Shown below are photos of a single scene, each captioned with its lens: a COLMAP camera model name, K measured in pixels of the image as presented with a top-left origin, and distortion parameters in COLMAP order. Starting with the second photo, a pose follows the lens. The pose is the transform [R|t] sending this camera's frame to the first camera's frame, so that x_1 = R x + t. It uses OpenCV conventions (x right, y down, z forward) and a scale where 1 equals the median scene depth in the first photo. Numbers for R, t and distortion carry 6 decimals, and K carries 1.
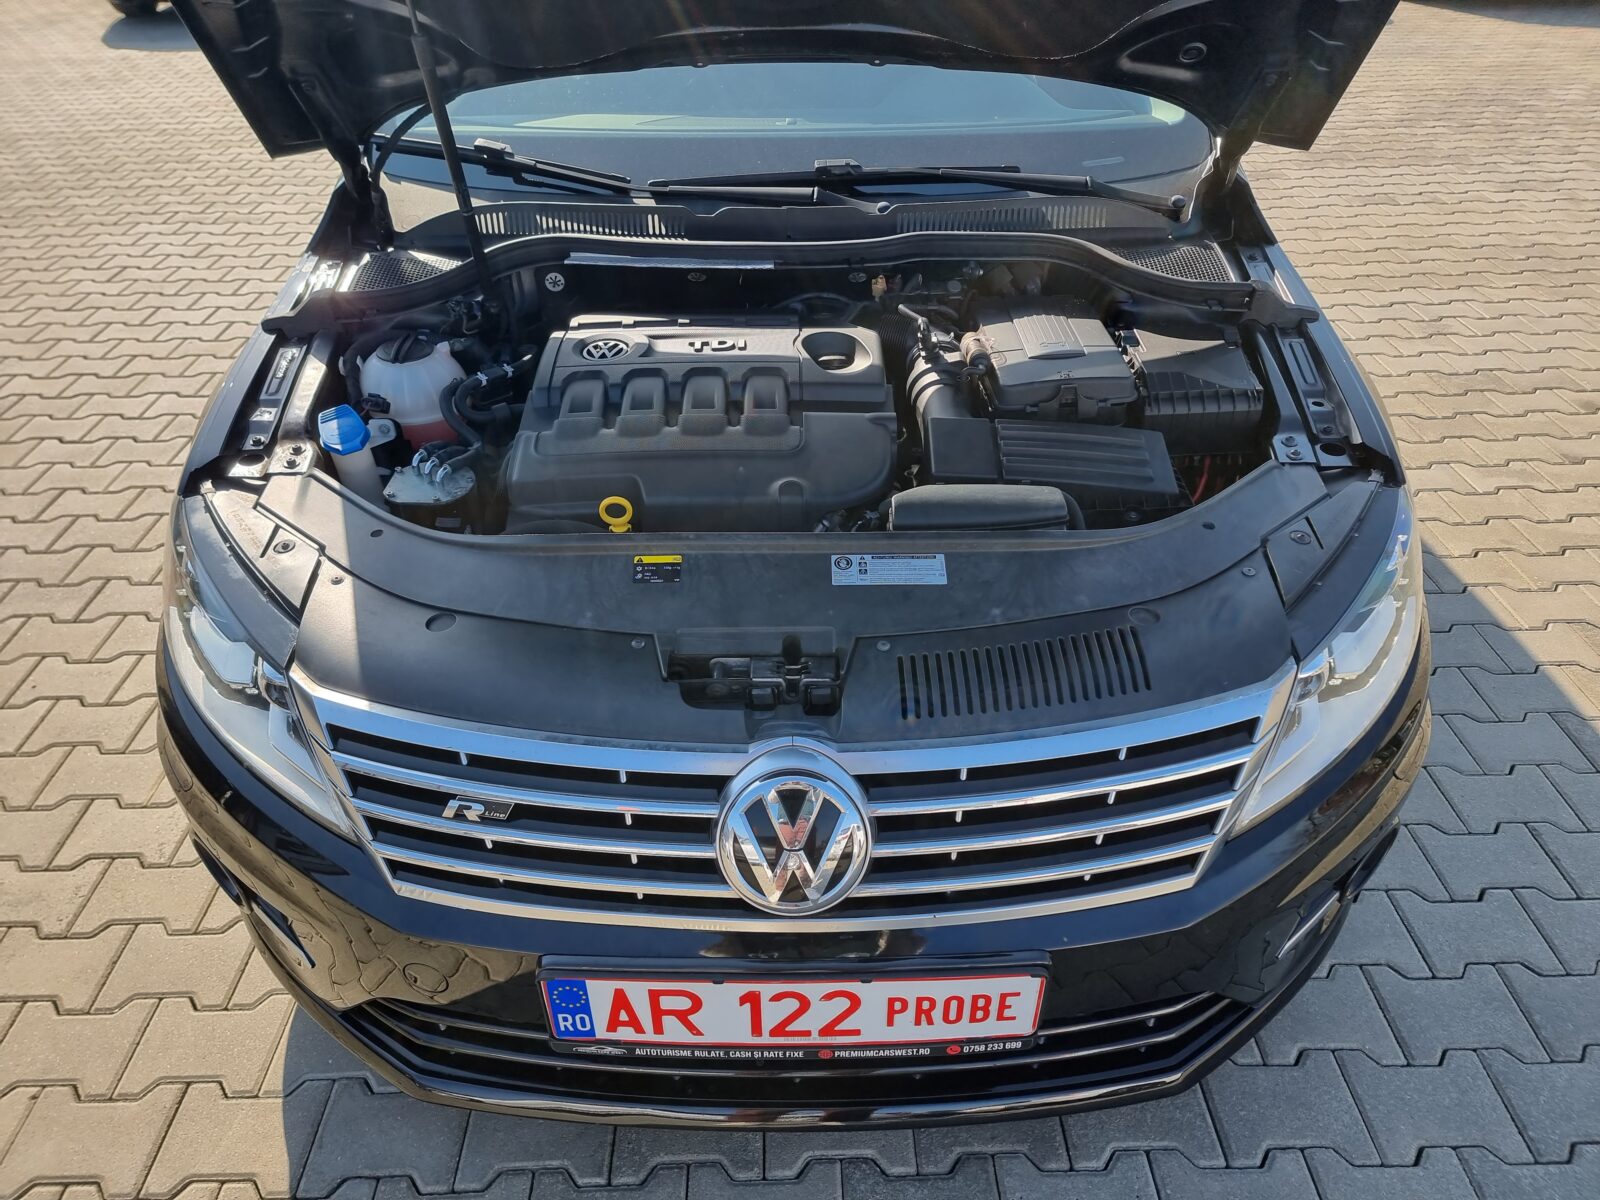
lens RADIAL K [[1114.4, 0, 807.7], [0, 1114.4, 581.7], [0, 0, 1]] dist [0.070690, -0.046222]
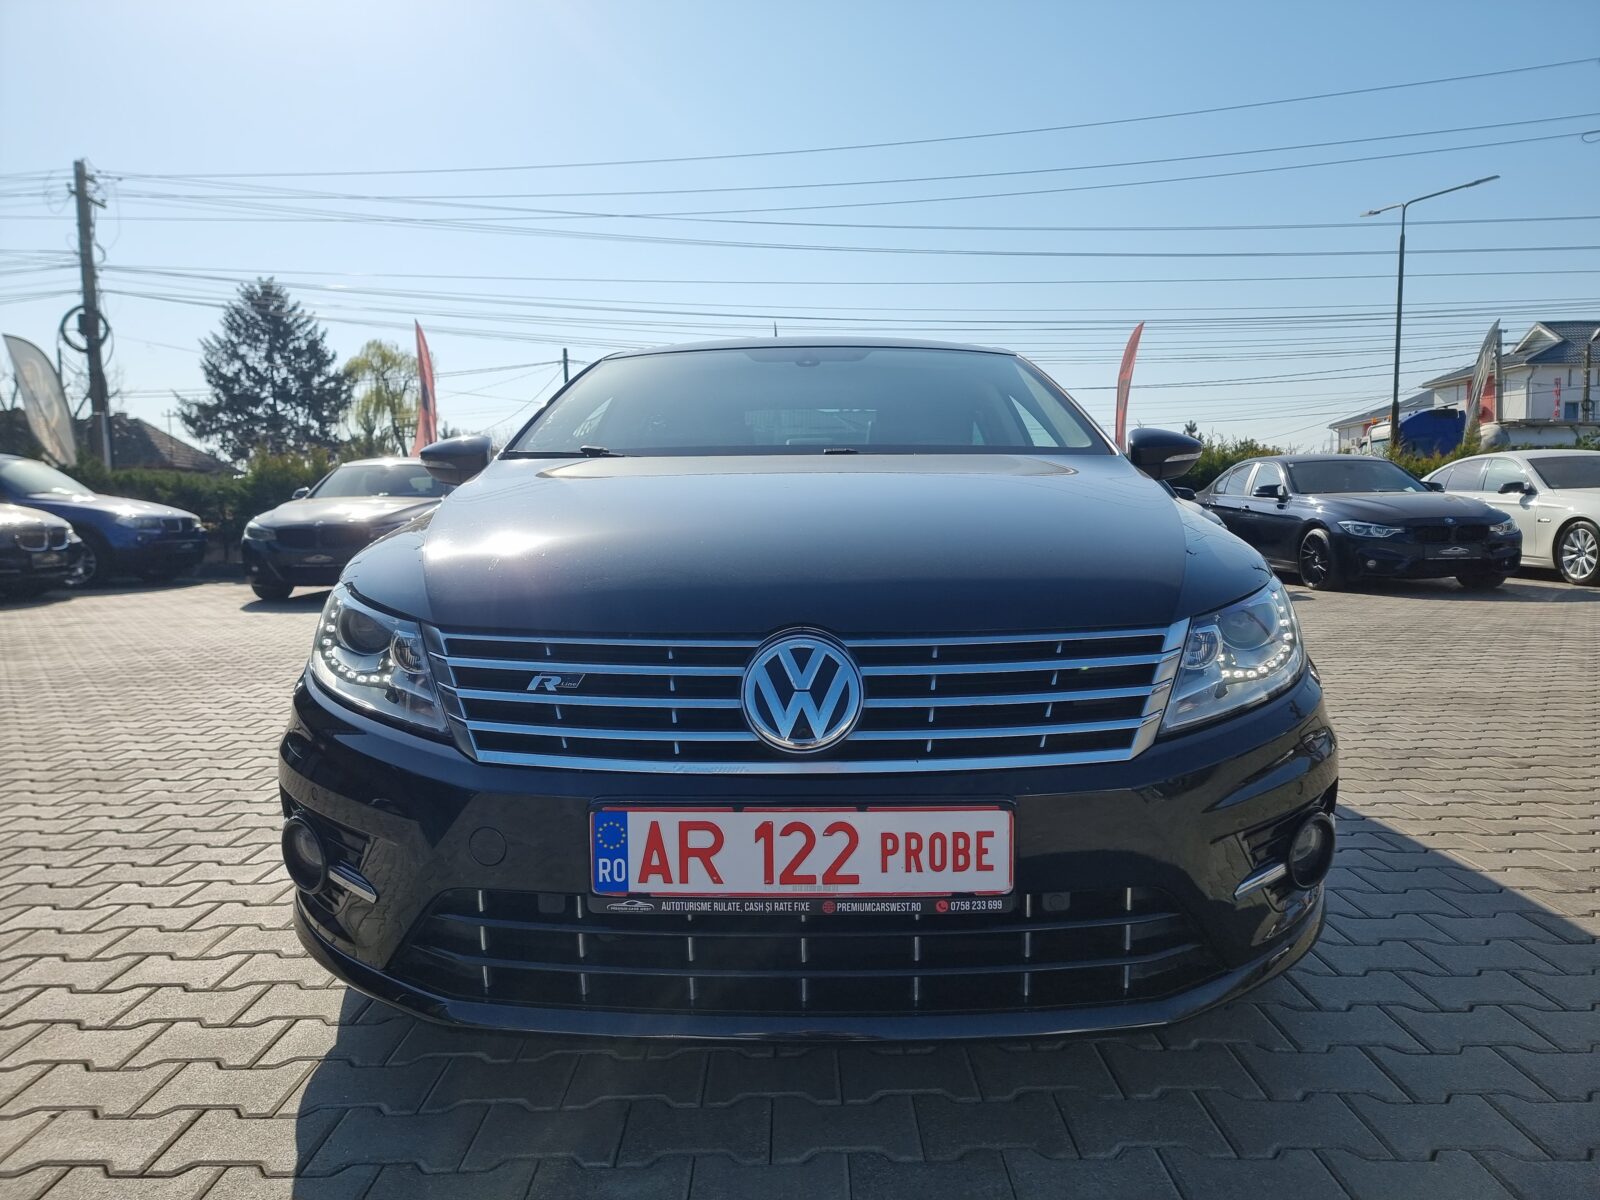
lens RADIAL K [[1114.4, 0, 807.7], [0, 1114.4, 581.7], [0, 0, 1]] dist [0.070690, -0.046222]
pose [[0.999871, -0.001742, -0.015944, 0.013314], [-0.006892, 0.850963, -0.525181, 0.745037], [0.014483, 0.525223, 0.850841, -0.134945]]
